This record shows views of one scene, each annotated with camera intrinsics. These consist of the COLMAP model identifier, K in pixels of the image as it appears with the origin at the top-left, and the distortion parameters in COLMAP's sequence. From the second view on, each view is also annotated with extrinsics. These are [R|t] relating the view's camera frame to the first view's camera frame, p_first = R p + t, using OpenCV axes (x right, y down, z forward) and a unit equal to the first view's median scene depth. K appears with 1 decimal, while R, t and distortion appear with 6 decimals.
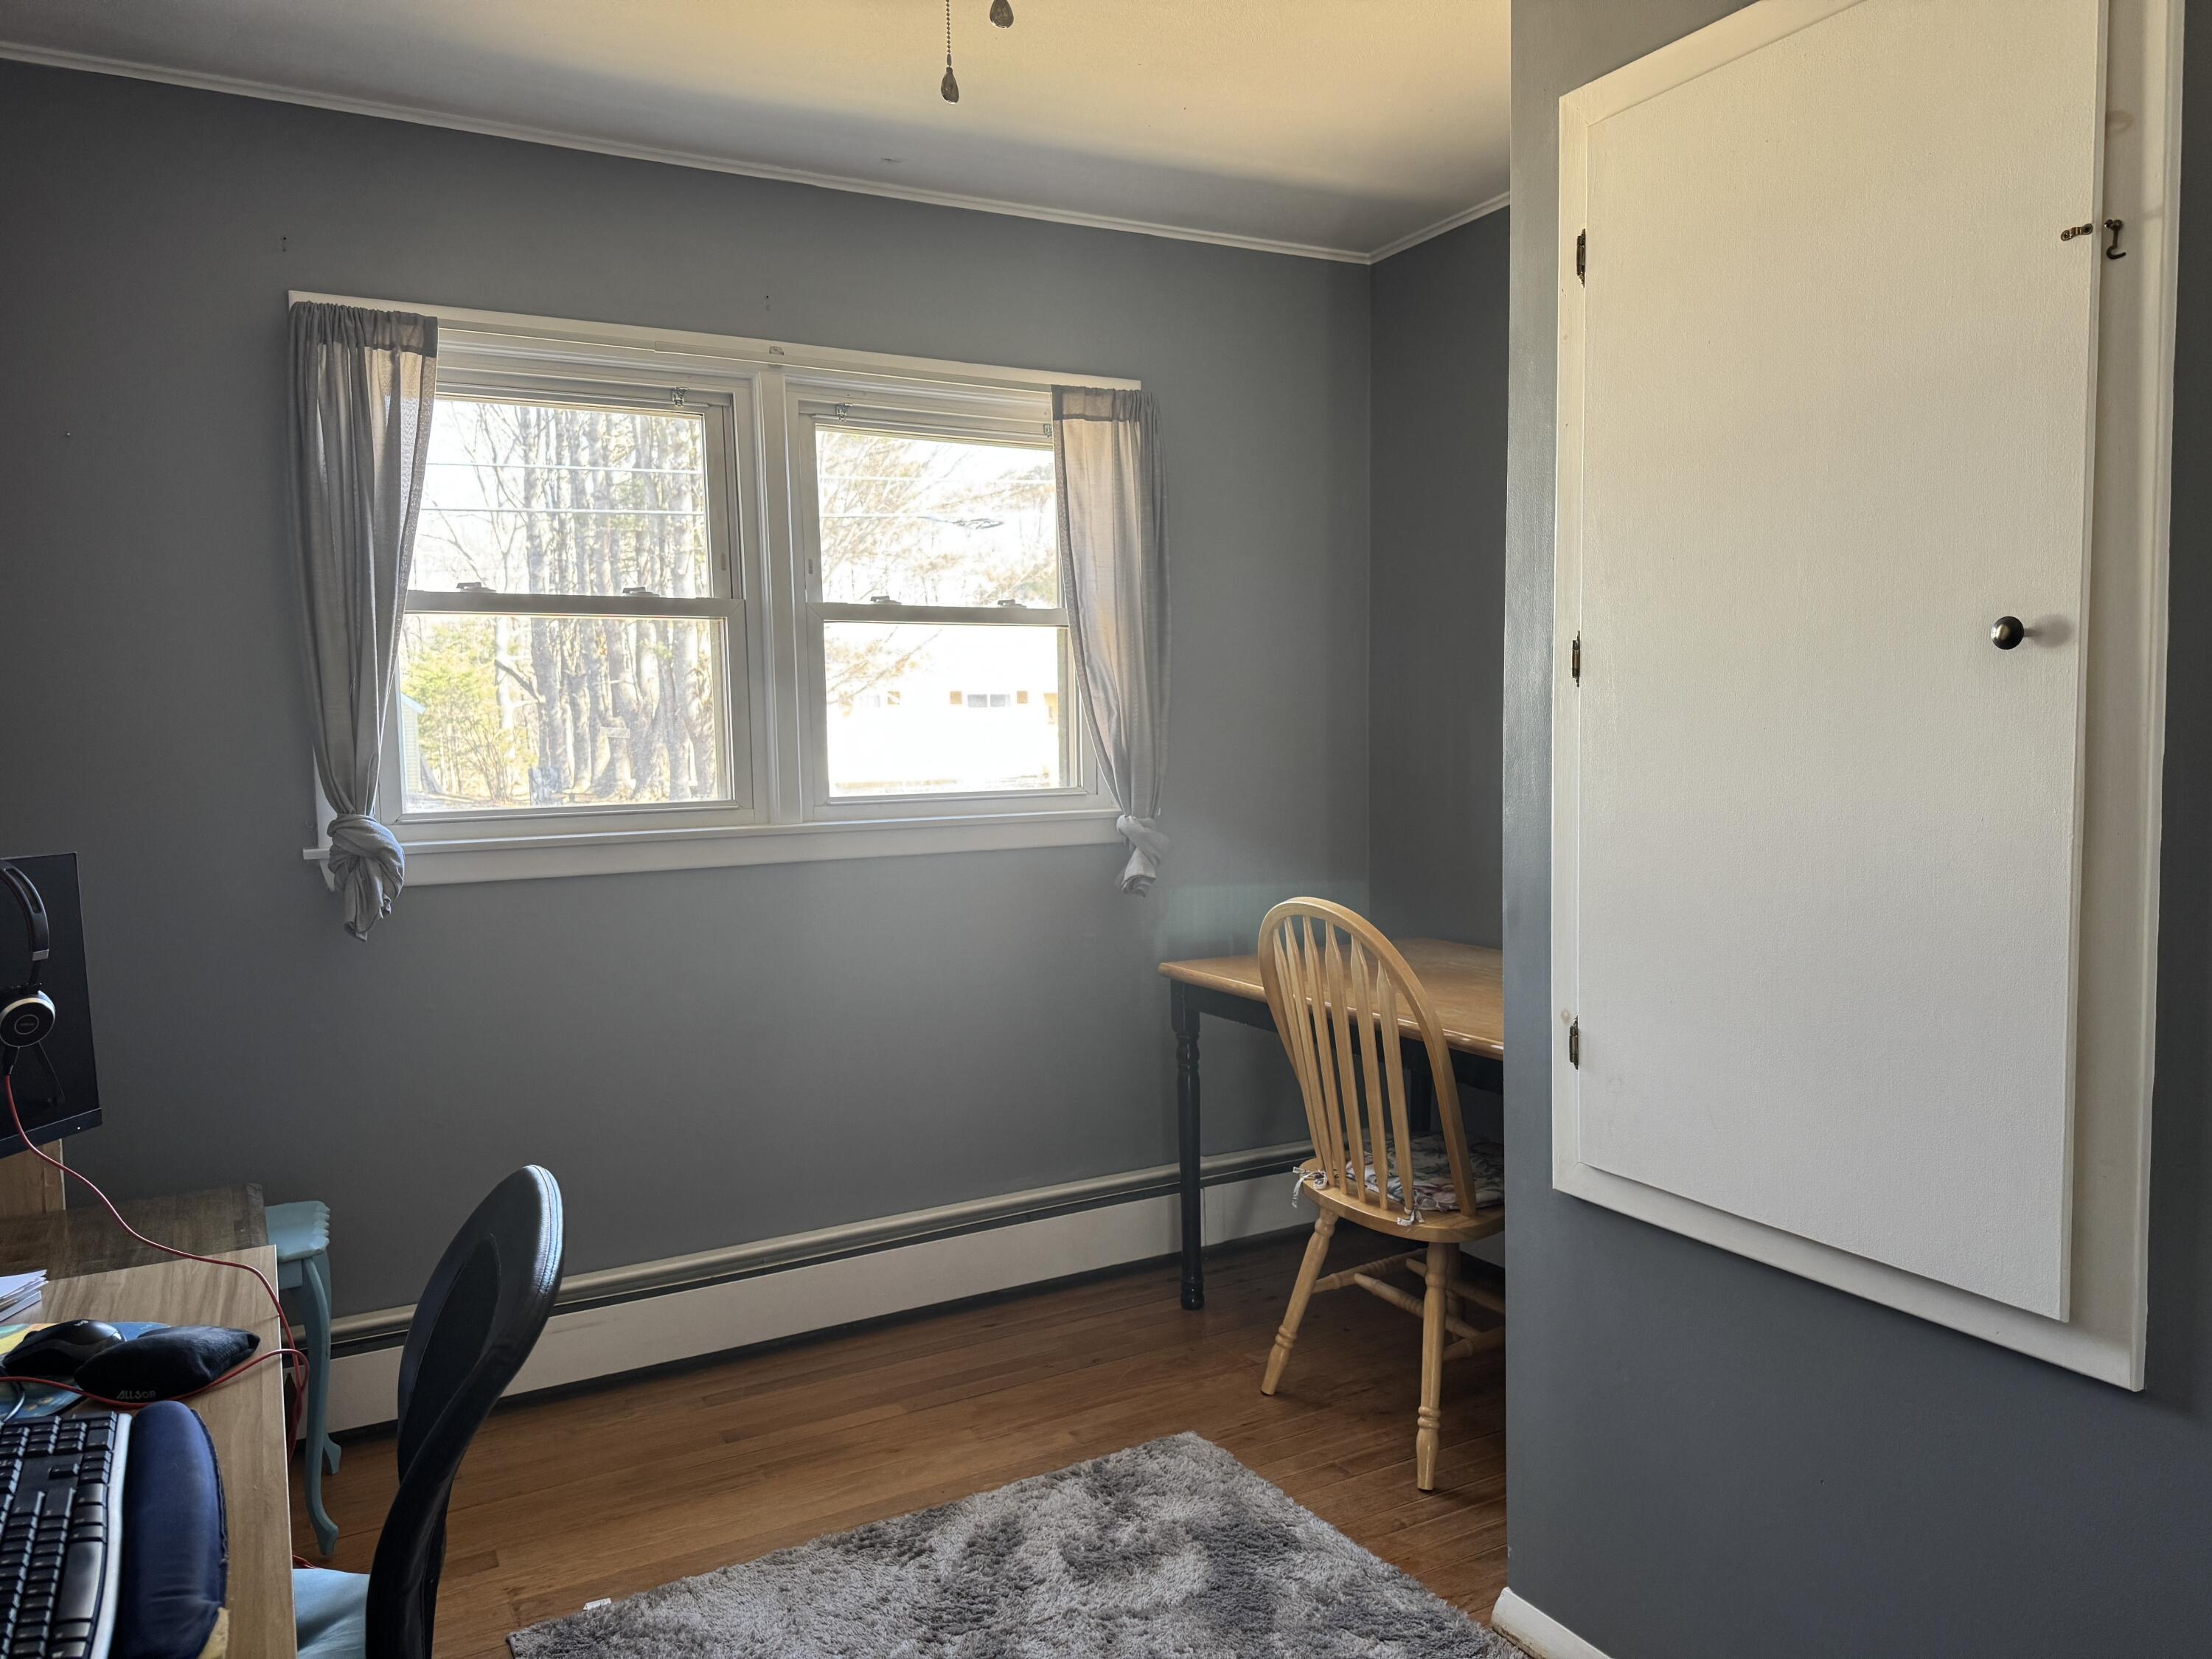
lens RADIAL K [[1546.4, 0, 1115.0], [0, 1546.4, 830.7], [0, 0, 1]] dist [0.050757, -0.065163]
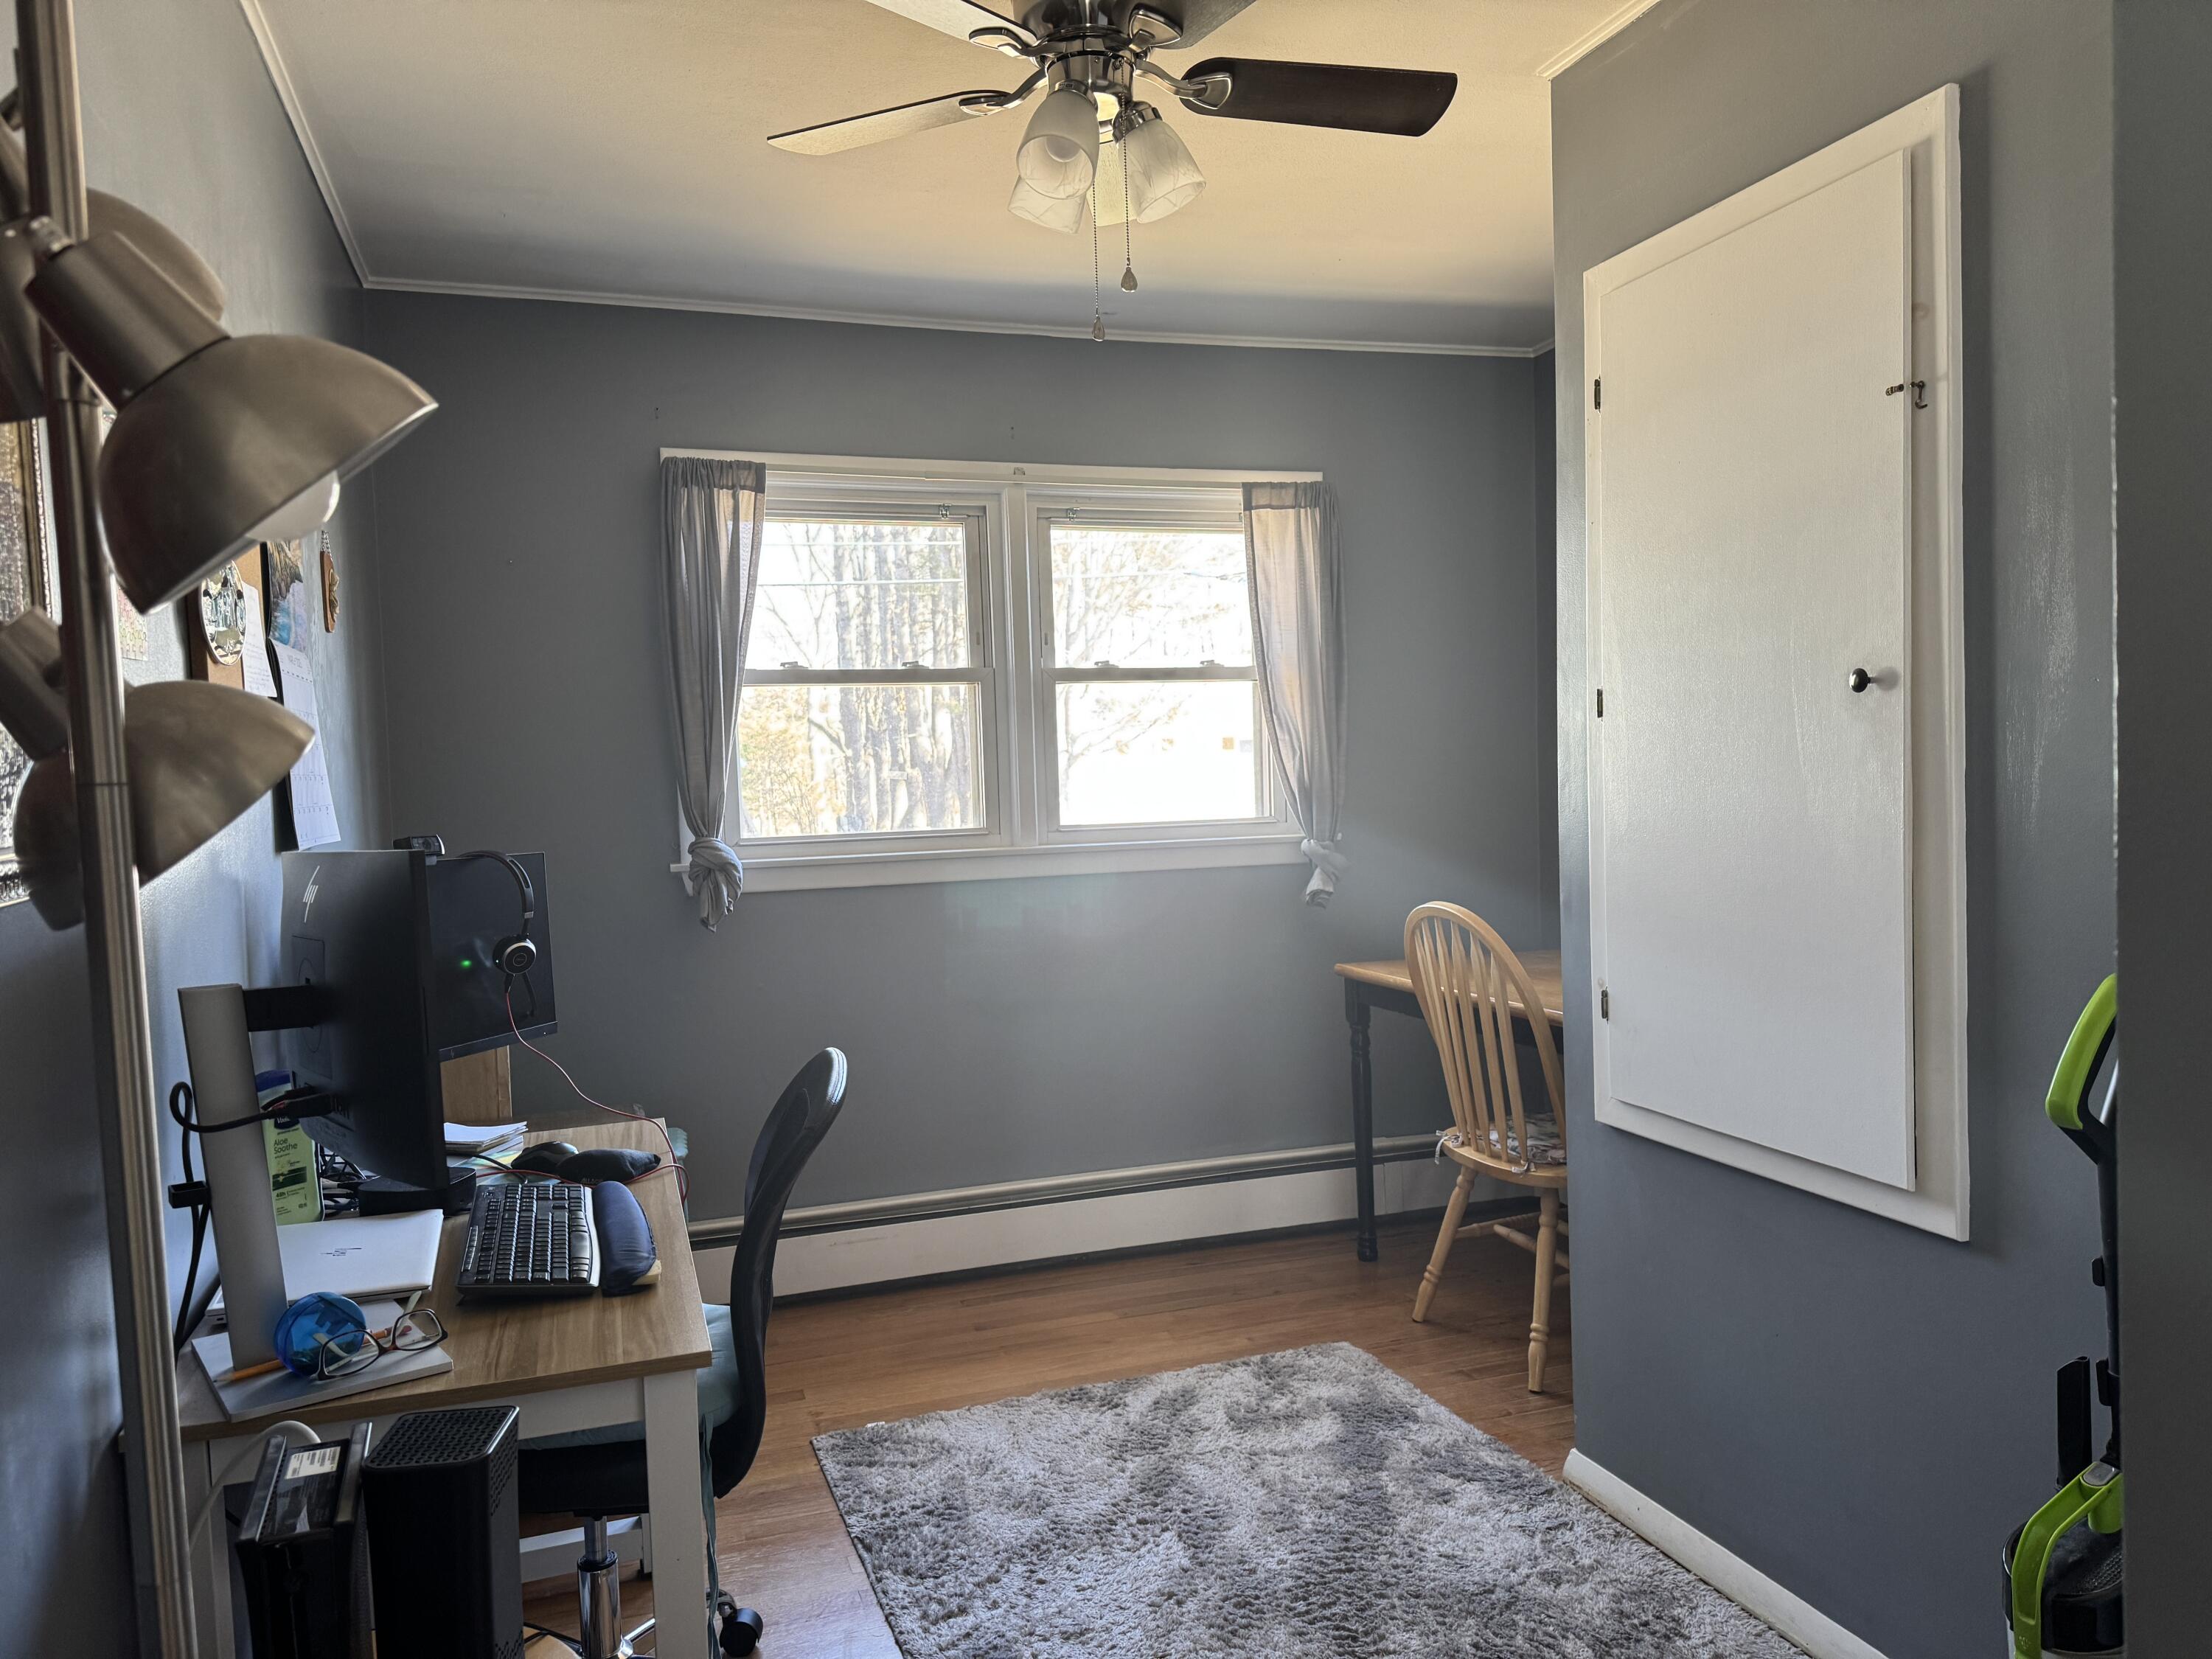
lens RADIAL K [[1506.9, 0, 1120.2], [0, 1506.9, 840.2], [0, 0, 1]] dist [0.169937, -0.355652]
pose [[0.984565, -0.005989, -0.174918, 0.089604], [0.002080, 0.999744, -0.022519, 0.021741], [0.175008, 0.021807, 0.984325, -0.223513]]
